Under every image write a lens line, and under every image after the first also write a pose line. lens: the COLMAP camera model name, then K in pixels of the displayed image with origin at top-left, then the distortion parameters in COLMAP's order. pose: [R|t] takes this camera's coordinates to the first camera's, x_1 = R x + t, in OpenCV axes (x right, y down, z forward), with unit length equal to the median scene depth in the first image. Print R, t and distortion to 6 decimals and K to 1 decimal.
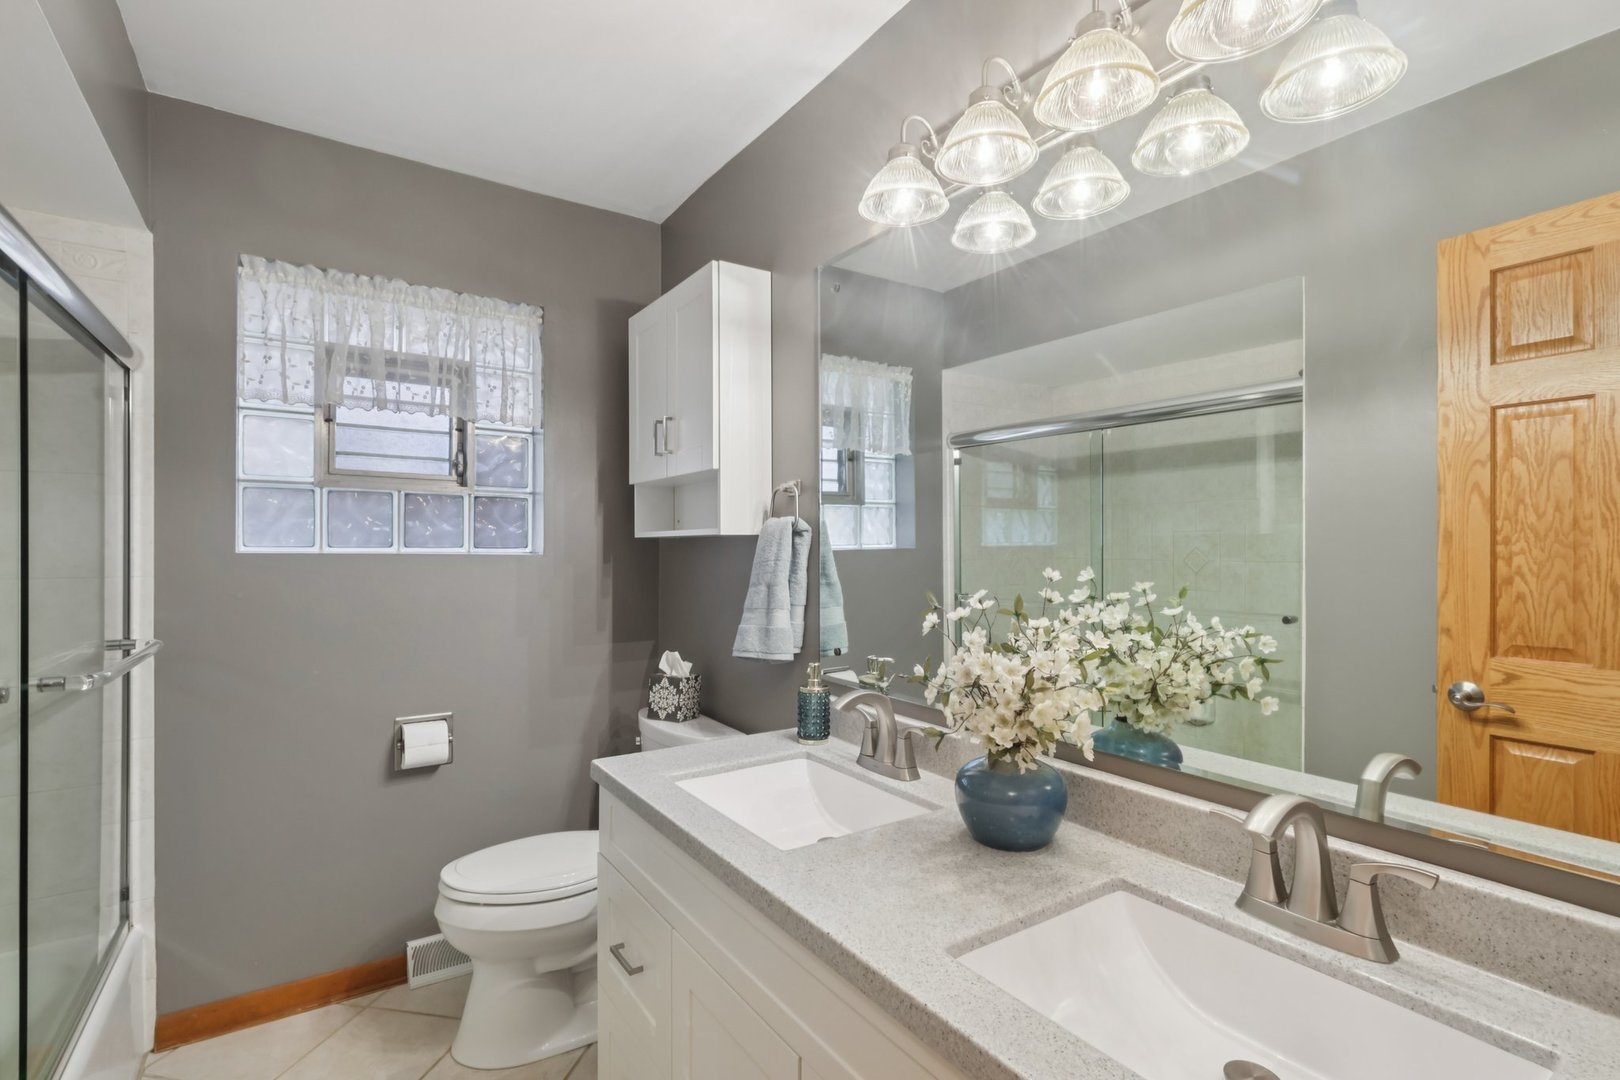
lens RADIAL K [[762.0, 0, 813.7], [0, 762.0, 545.1], [0, 0, 1]] dist [-0.000297, -0.000093]
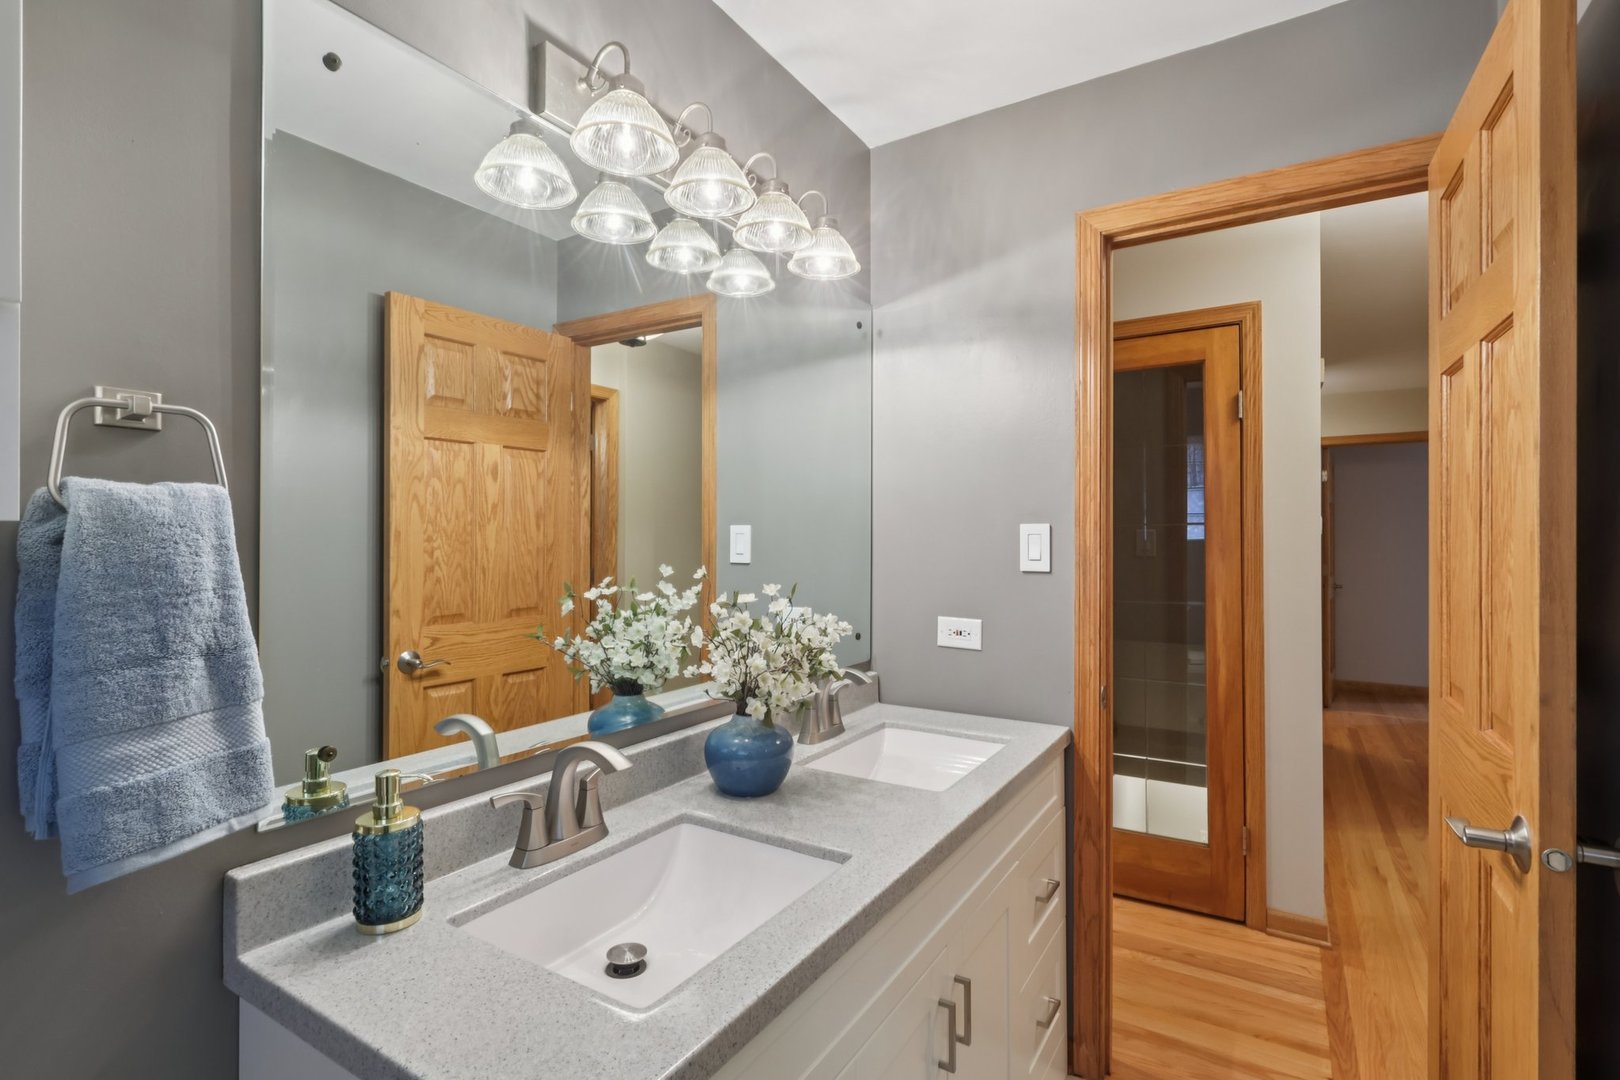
lens RADIAL K [[762.0, 0, 815.5], [0, 762.0, 538.9], [0, 0, 1]] dist [-0.000297, -0.000093]
pose [[-0.402859, 0.001940, 0.915260, -0.595858], [-0.003920, 0.999985, -0.003845, -0.003490], [-0.915254, -0.005137, -0.402845, 0.932525]]
